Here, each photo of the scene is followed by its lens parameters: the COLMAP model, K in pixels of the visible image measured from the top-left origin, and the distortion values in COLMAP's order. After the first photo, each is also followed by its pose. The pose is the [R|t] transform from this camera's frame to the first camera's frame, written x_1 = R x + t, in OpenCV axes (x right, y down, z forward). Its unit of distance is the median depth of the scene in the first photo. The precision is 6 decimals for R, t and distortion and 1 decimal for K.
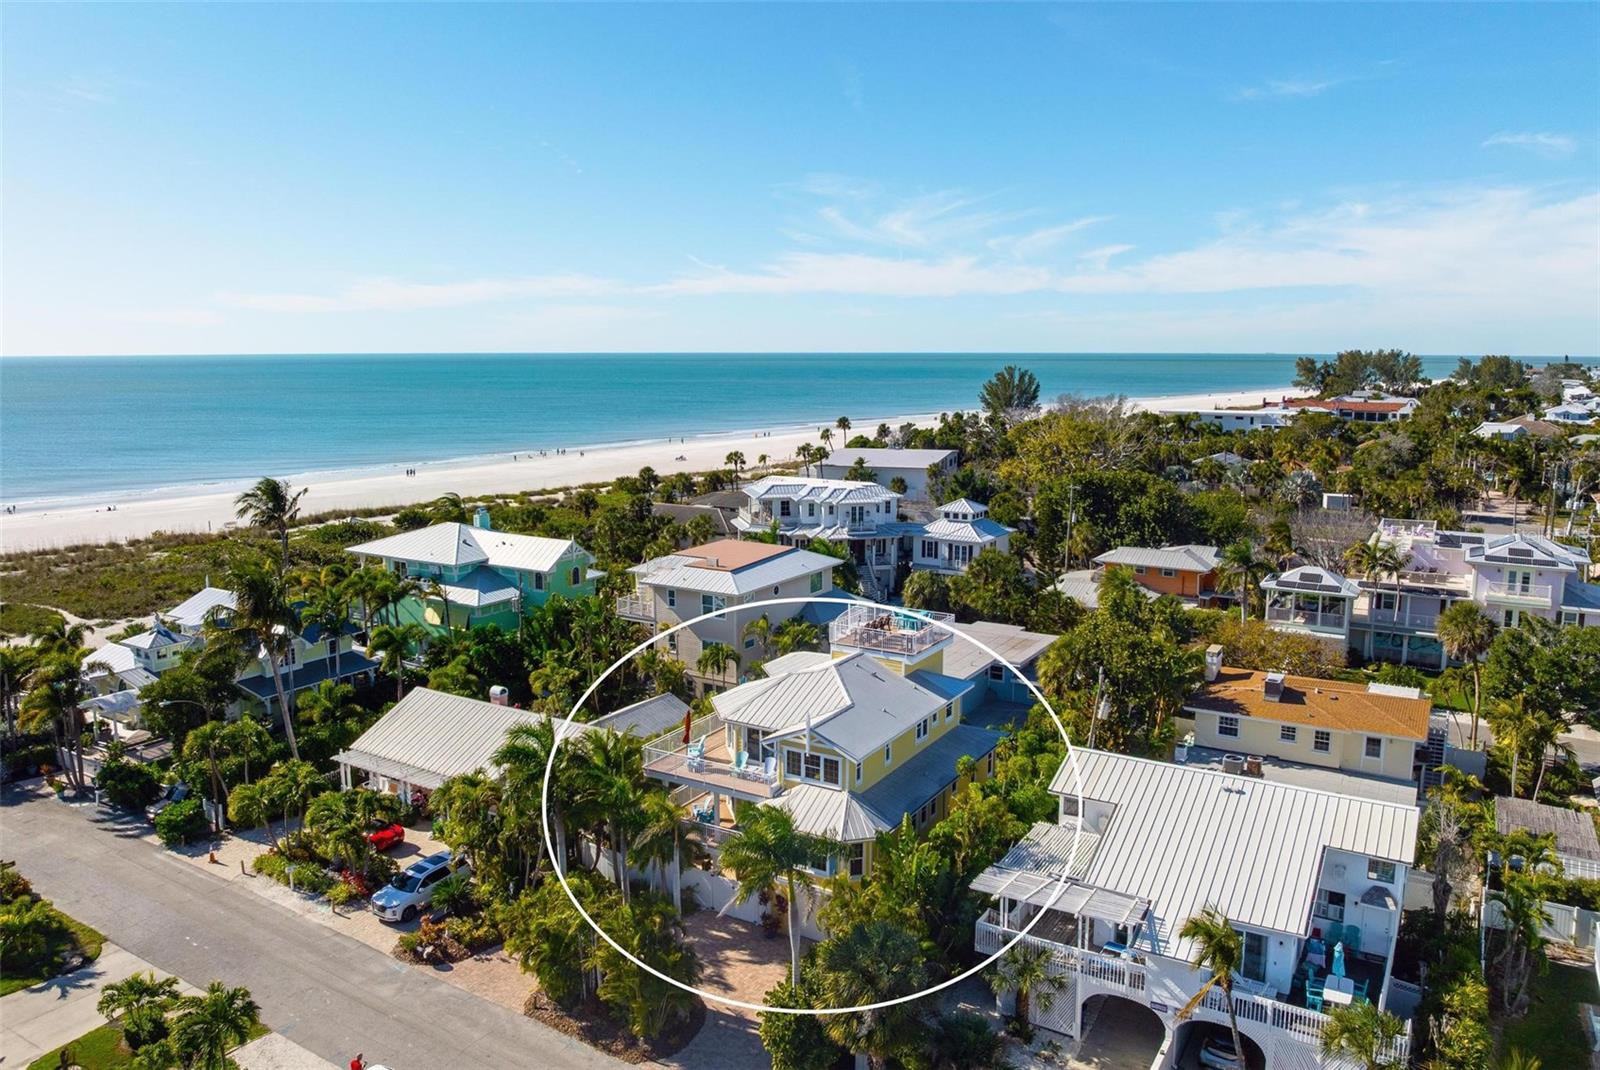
lens RADIAL K [[1108.5, 0, 800.3], [0, 1108.5, 527.8], [0, 0, 1]] dist [-0.041892, 0.013348]
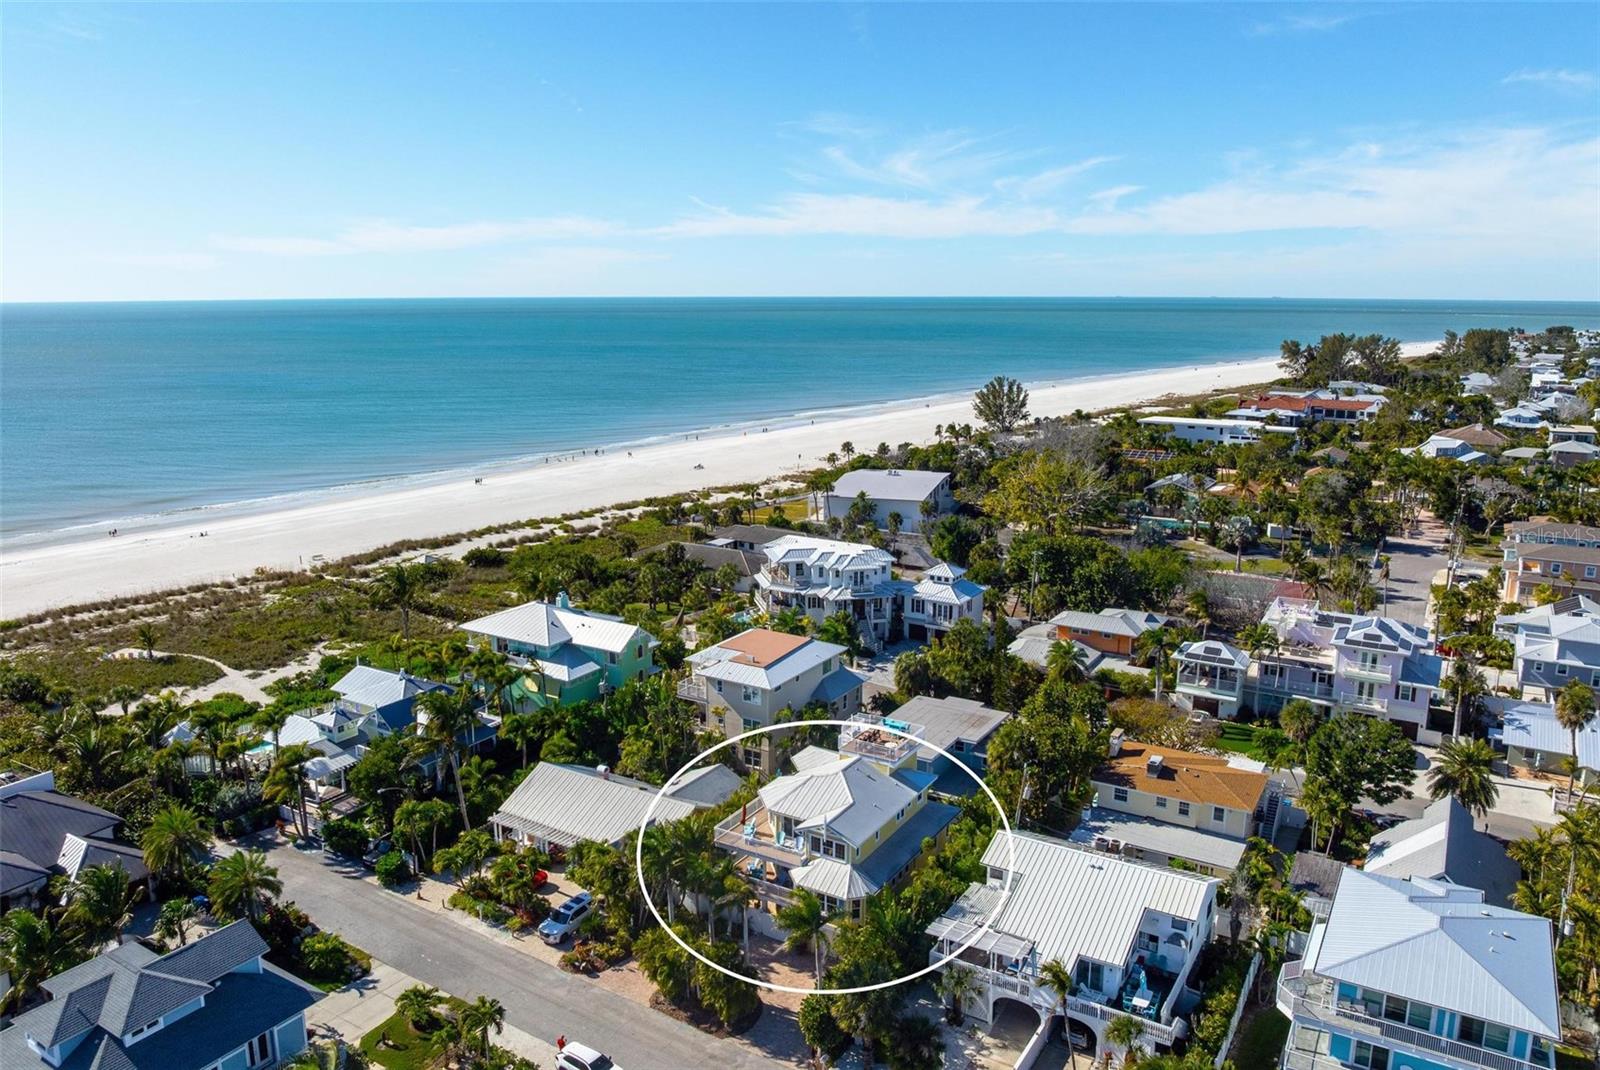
lens RADIAL K [[1108.5, 0, 810.9], [0, 1108.5, 549.4], [0, 0, 1]] dist [-0.041892, 0.013348]
pose [[0.999952, 0.005374, 0.008147, -0.018790], [-0.005953, 0.997328, 0.072809, -0.213304], [-0.007734, -0.072854, 0.997313, -0.348572]]
